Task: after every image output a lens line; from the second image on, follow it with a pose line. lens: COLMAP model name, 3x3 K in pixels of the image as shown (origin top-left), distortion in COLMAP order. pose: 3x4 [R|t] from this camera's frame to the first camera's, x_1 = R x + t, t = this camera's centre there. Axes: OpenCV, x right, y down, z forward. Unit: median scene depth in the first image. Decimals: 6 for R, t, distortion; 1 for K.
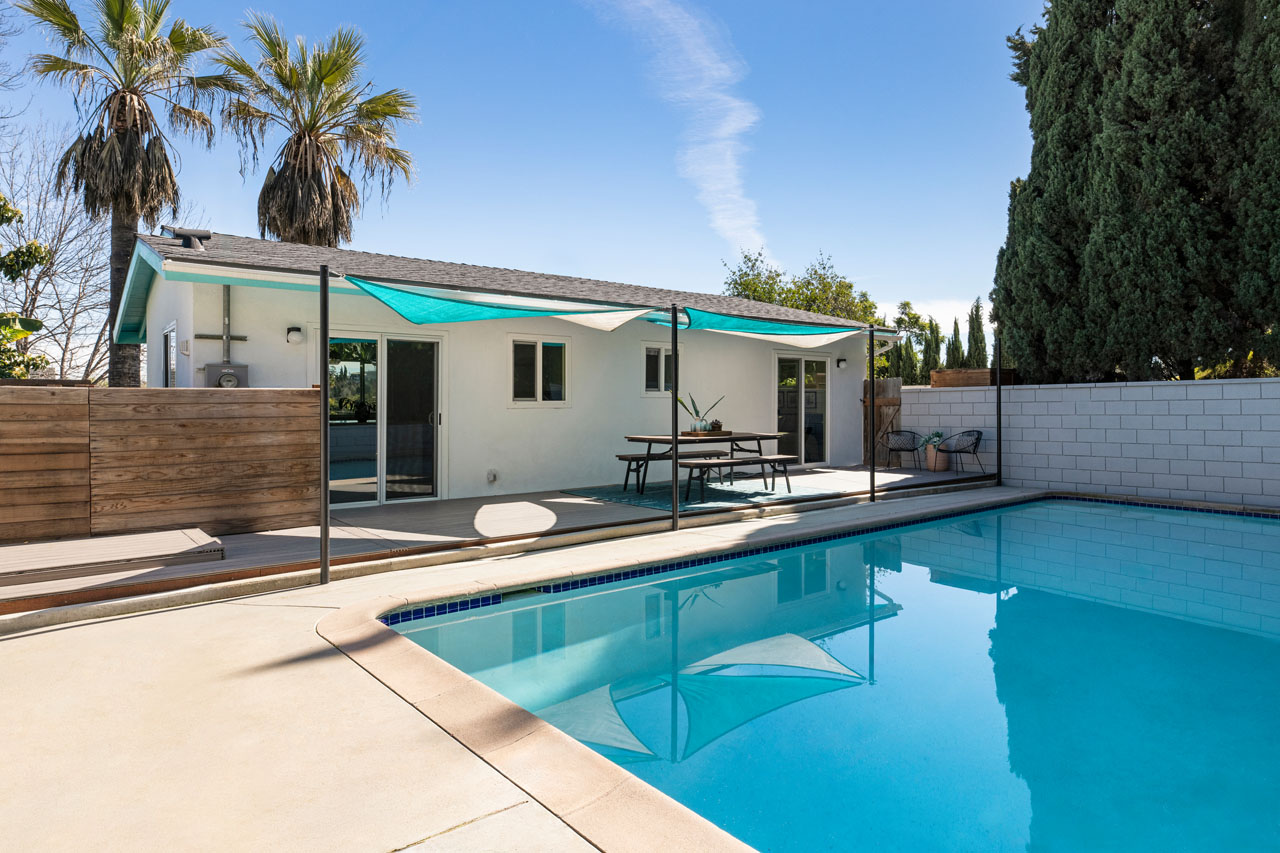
lens RADIAL K [[758.9, 0, 638.4], [0, 758.9, 410.8], [0, 0, 1]] dist [0.002501, 0.000390]
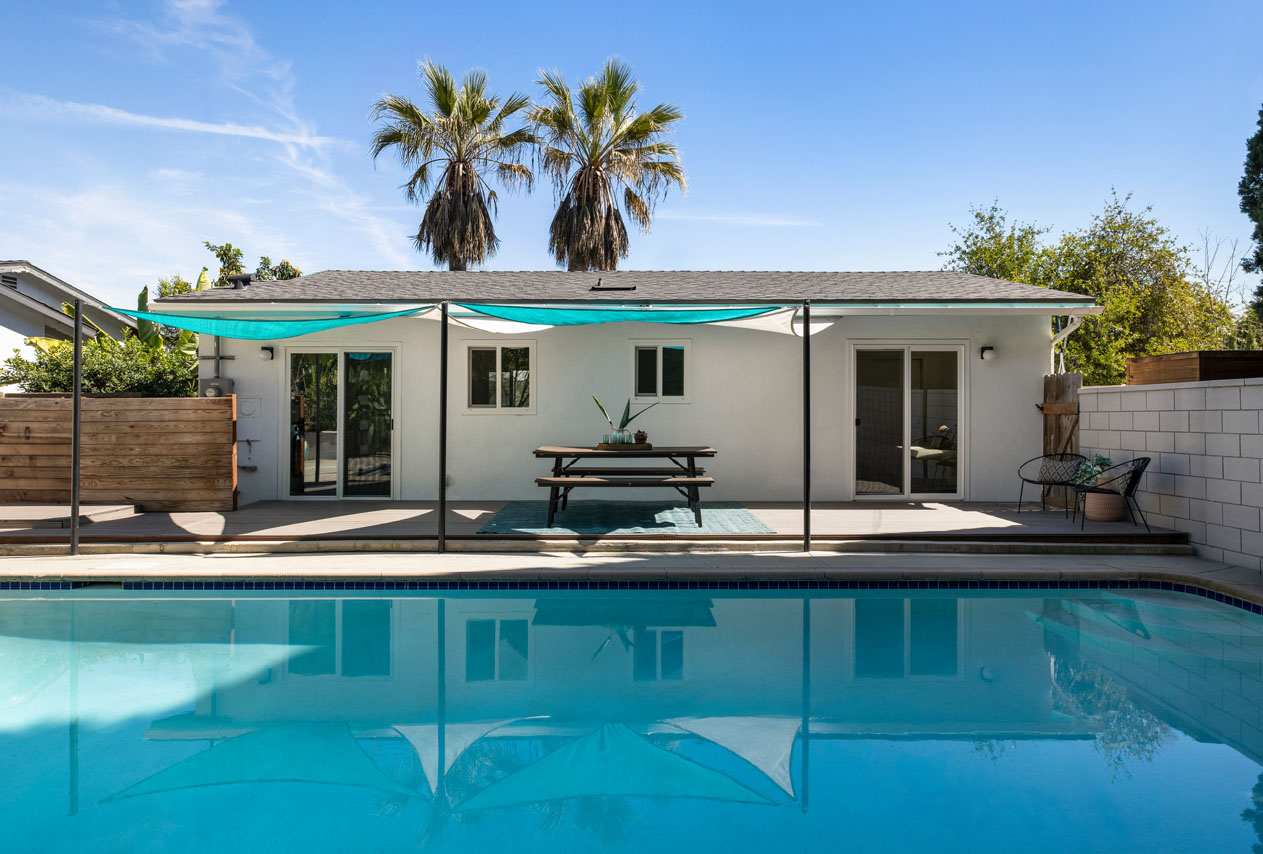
lens RADIAL K [[769.5, 0, 631.4], [0, 769.5, 403.8], [0, 0, 1]] dist [-0.000871, 0.000817]
pose [[0.776081, -0.001837, -0.630631, 0.677256], [-0.007346, 0.999902, -0.011953, -0.007821], [0.630591, 0.013909, 0.775991, 0.368747]]
